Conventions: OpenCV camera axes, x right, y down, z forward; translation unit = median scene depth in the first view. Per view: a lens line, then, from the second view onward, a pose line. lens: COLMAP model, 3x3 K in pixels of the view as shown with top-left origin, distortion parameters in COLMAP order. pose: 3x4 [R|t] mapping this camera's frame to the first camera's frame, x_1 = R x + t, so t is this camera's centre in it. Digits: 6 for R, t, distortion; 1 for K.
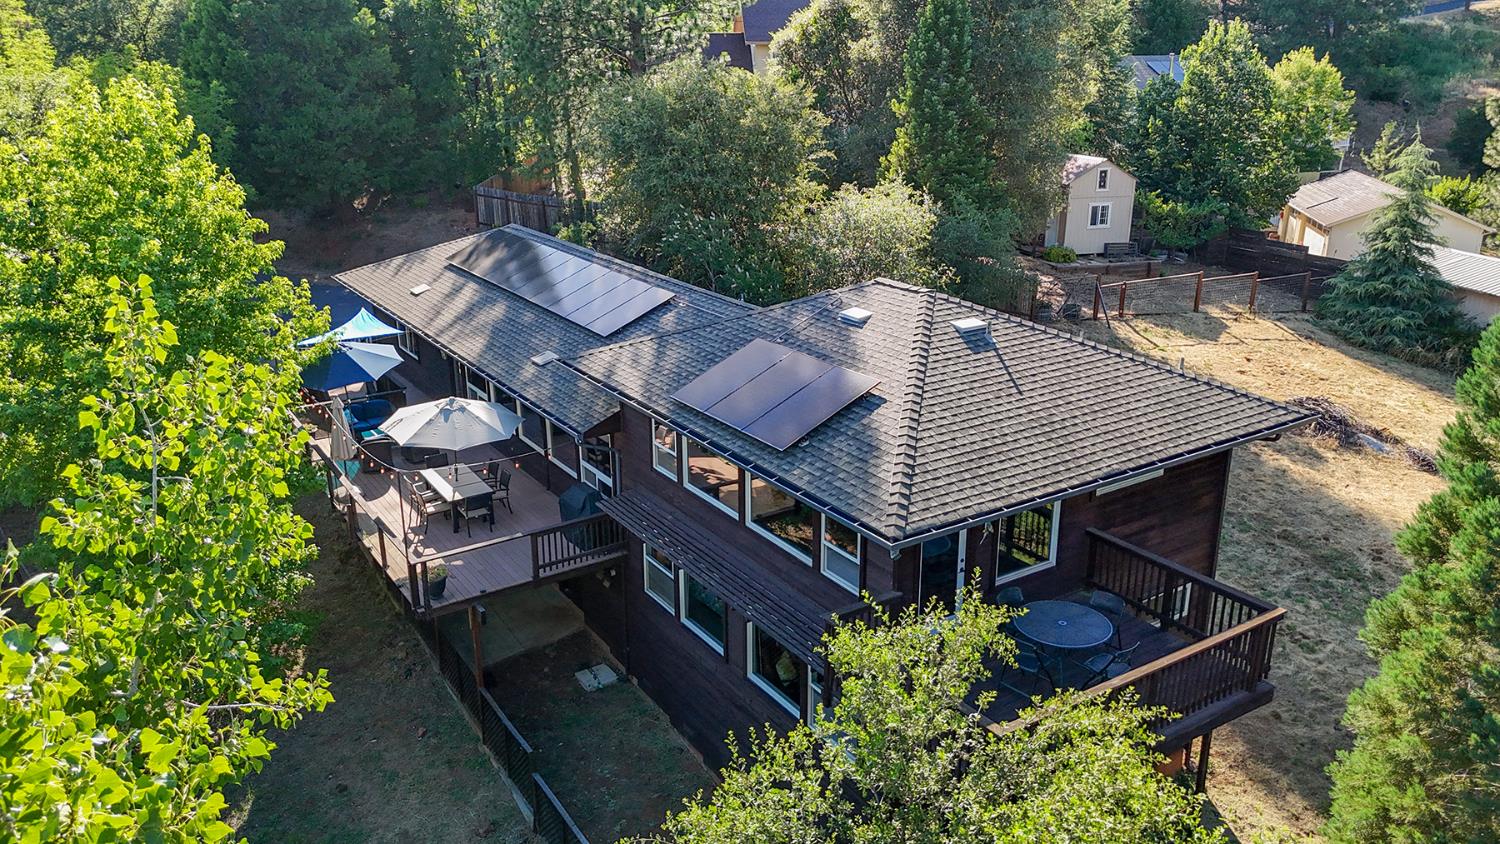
lens RADIAL K [[1120.8, 0, 750.0], [0, 1120.8, 422.0], [0, 0, 1]] dist [0.062001, -0.004394]
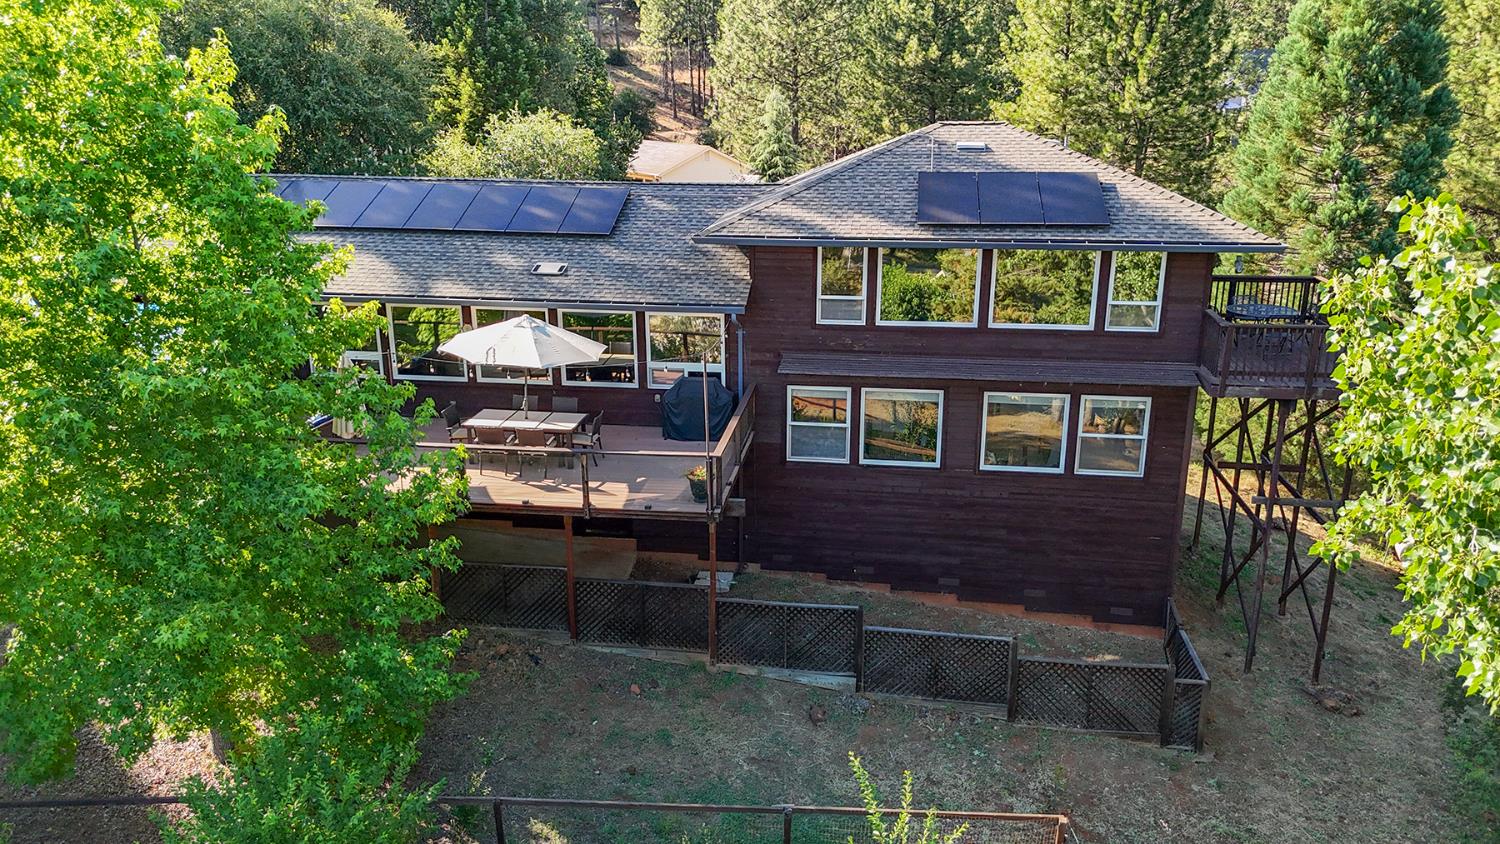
lens RADIAL K [[1120.8, 0, 750.0], [0, 1120.8, 422.0], [0, 0, 1]] dist [0.062001, -0.004394]
pose [[0.657422, -0.224426, 0.719325, -0.778666], [0.241365, 0.967038, 0.081117, 0.026521], [-0.713820, 0.120292, 0.689921, 0.308438]]
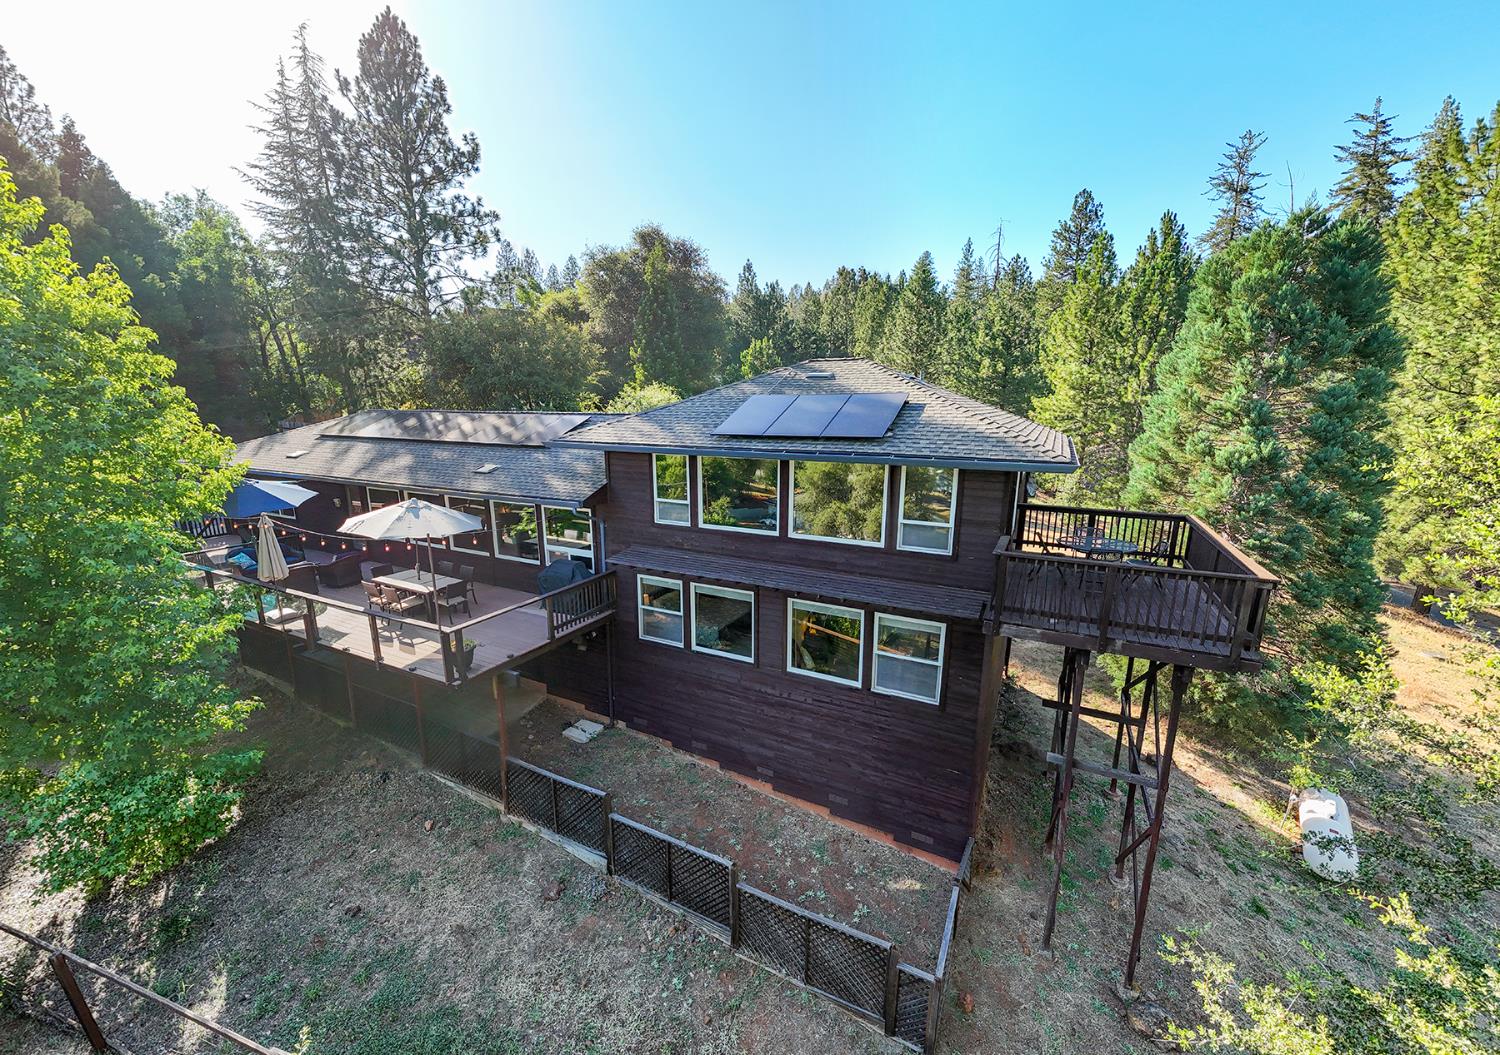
lens RADIAL K [[602.2, 0, 747.1], [0, 602.2, 535.2], [0, 0, 1]] dist [0.026820, 0.000296]
pose [[0.872376, -0.096541, 0.479207, -0.269798], [0.149442, 0.986042, -0.073405, 0.101490], [-0.465432, 0.135650, 0.874627, 0.358863]]
